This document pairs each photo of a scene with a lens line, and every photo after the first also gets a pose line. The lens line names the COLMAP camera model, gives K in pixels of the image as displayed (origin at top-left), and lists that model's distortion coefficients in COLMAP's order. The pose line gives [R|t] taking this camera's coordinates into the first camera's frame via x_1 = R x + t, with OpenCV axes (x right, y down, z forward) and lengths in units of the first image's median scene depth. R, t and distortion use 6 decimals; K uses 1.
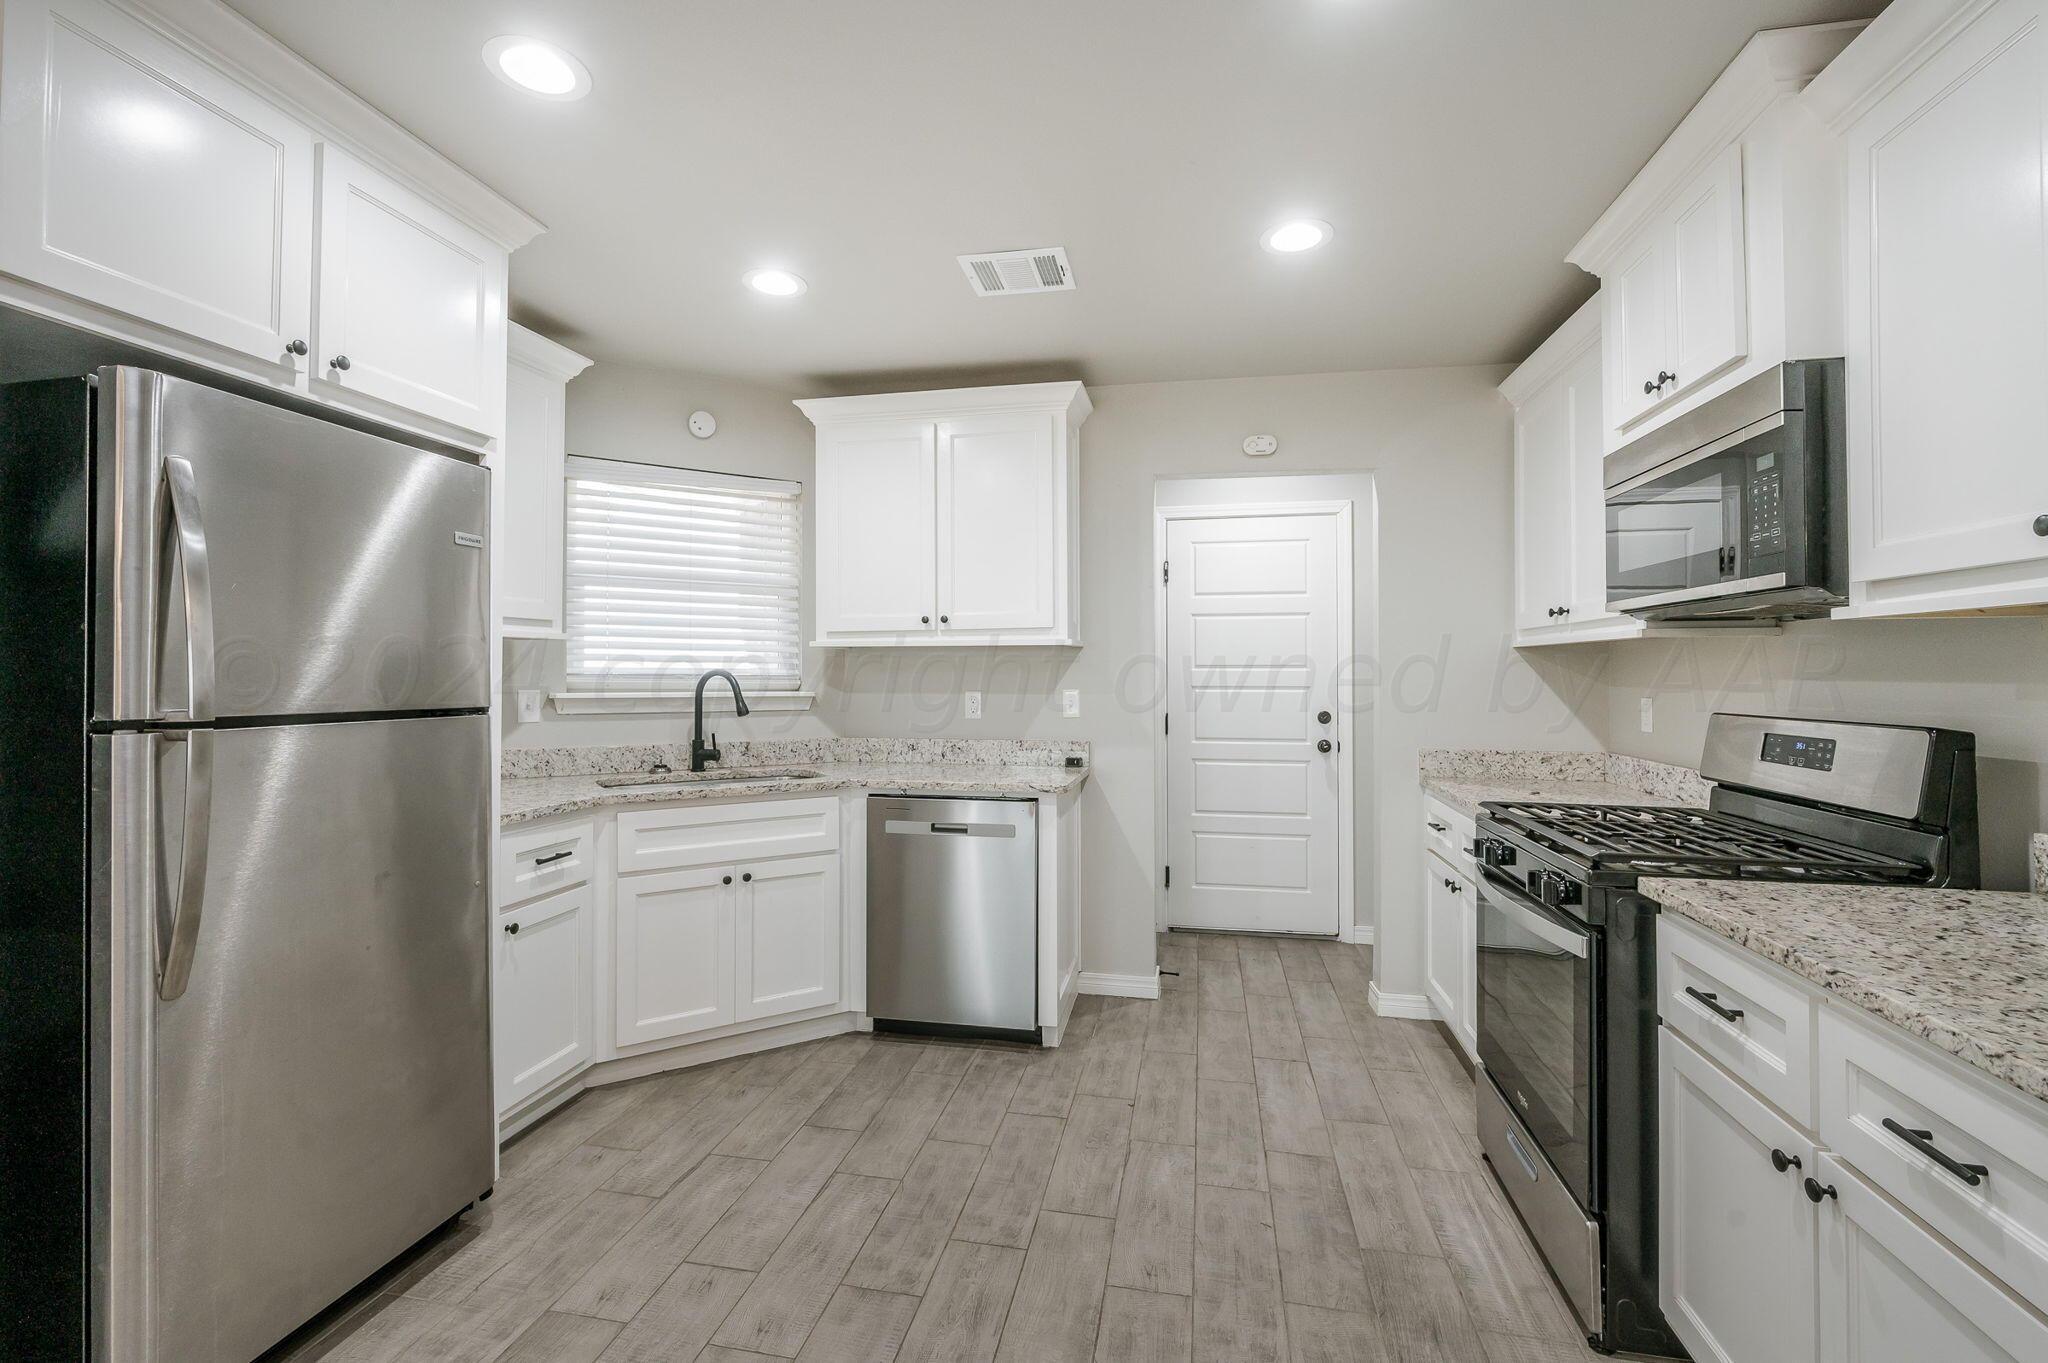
lens RADIAL K [[904.9, 0, 1022.3], [0, 904.9, 672.0], [0, 0, 1]] dist [-0.004386, -0.000184]
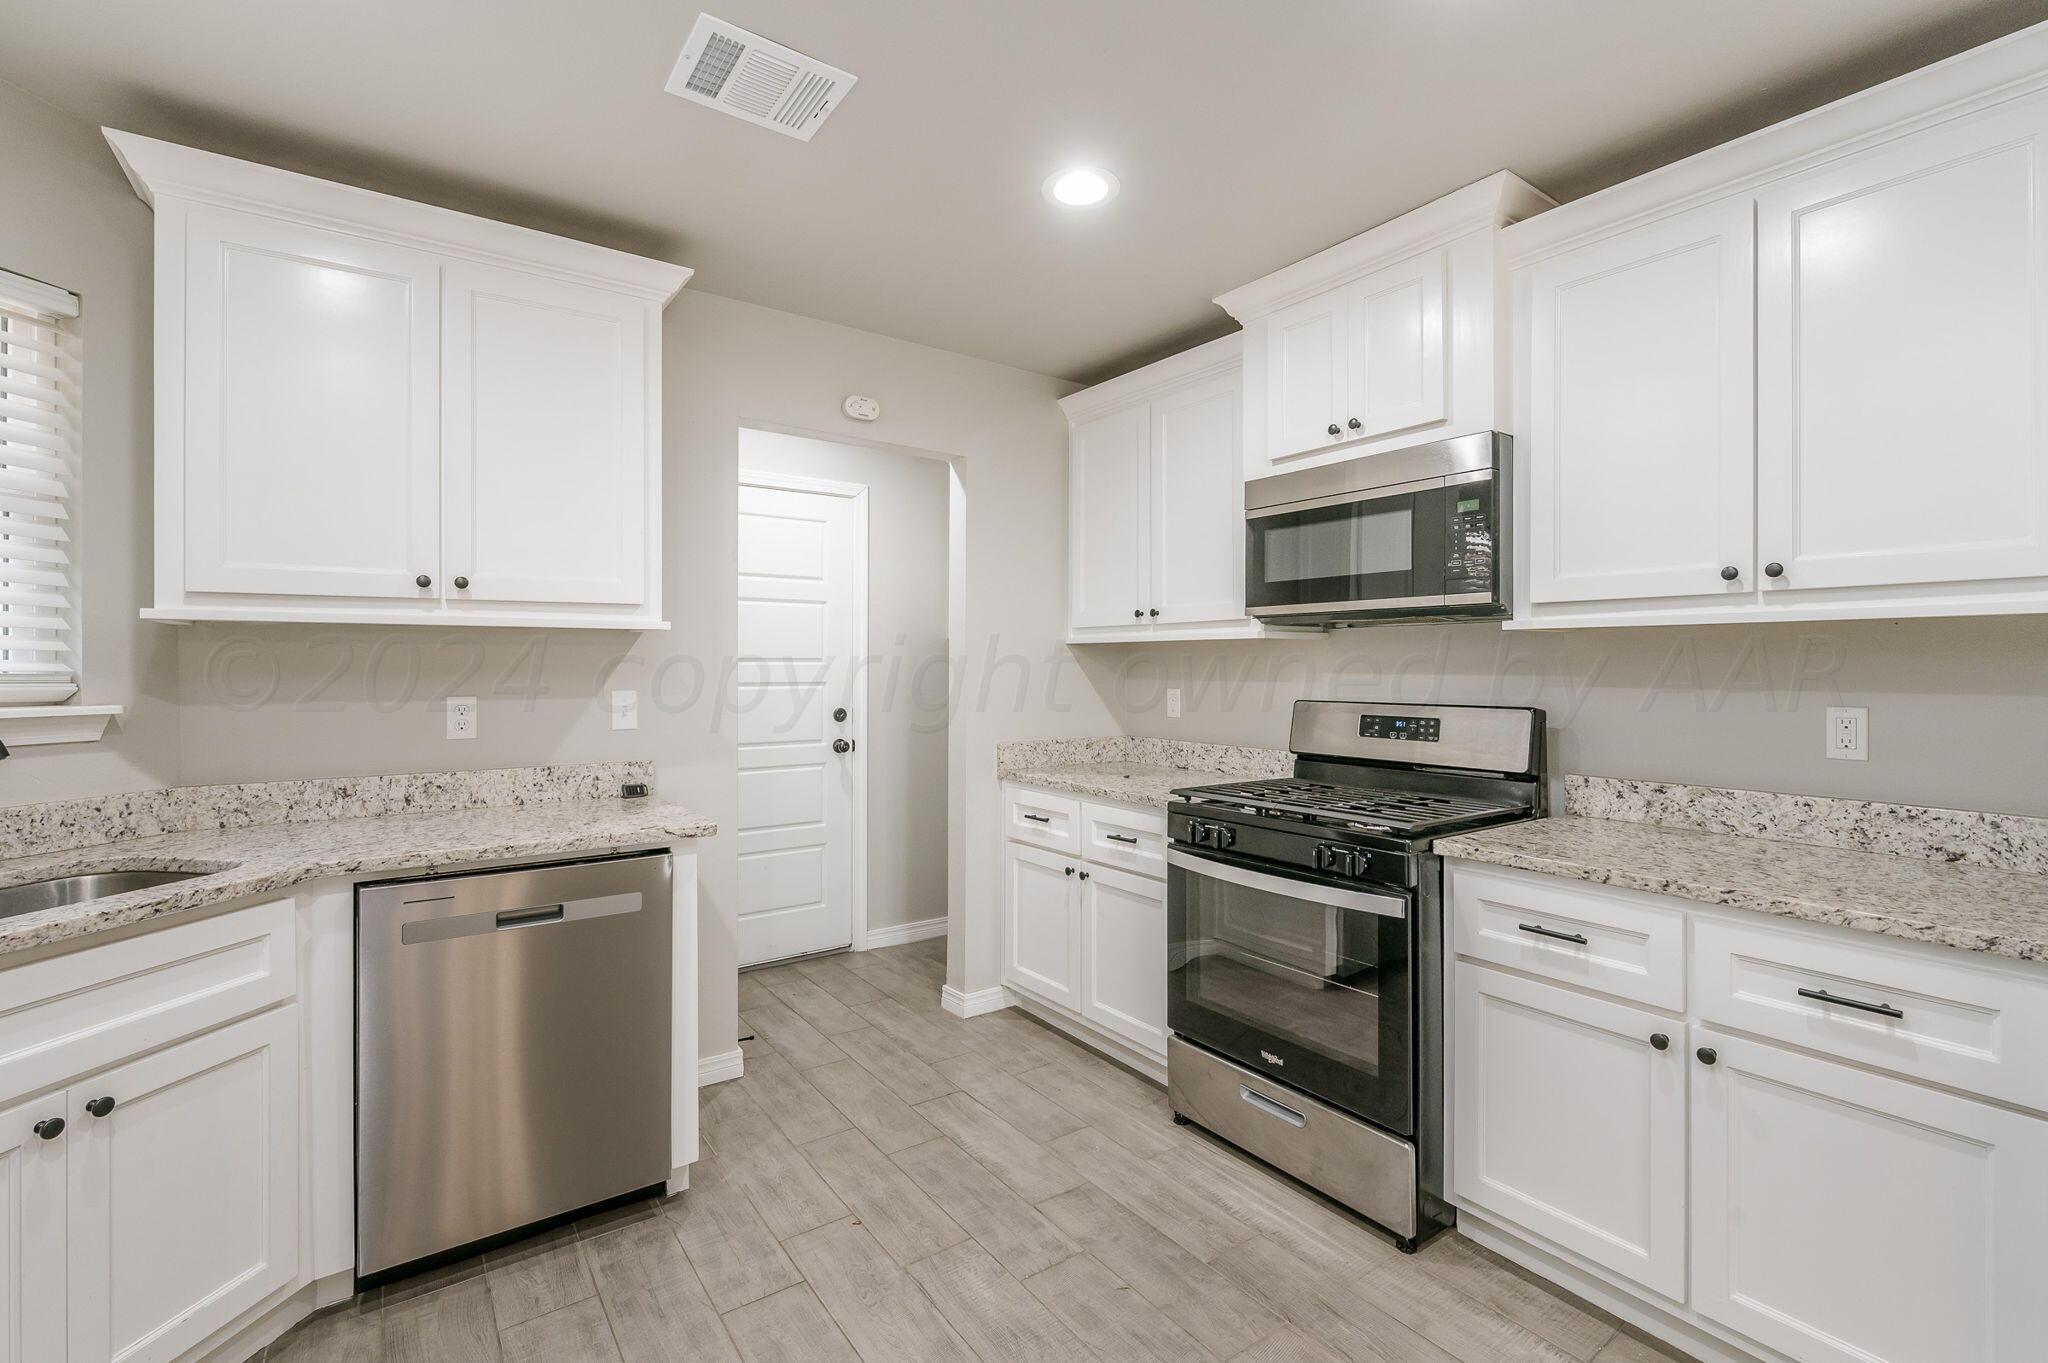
lens RADIAL K [[904.9, 0, 1022.3], [0, 904.9, 672.0], [0, 0, 1]] dist [-0.004386, -0.000184]
pose [[0.681334, -0.005142, 0.731954, -0.322225], [-0.001361, 0.999965, 0.008291, -0.002749], [-0.731971, -0.006646, 0.681303, 0.337850]]
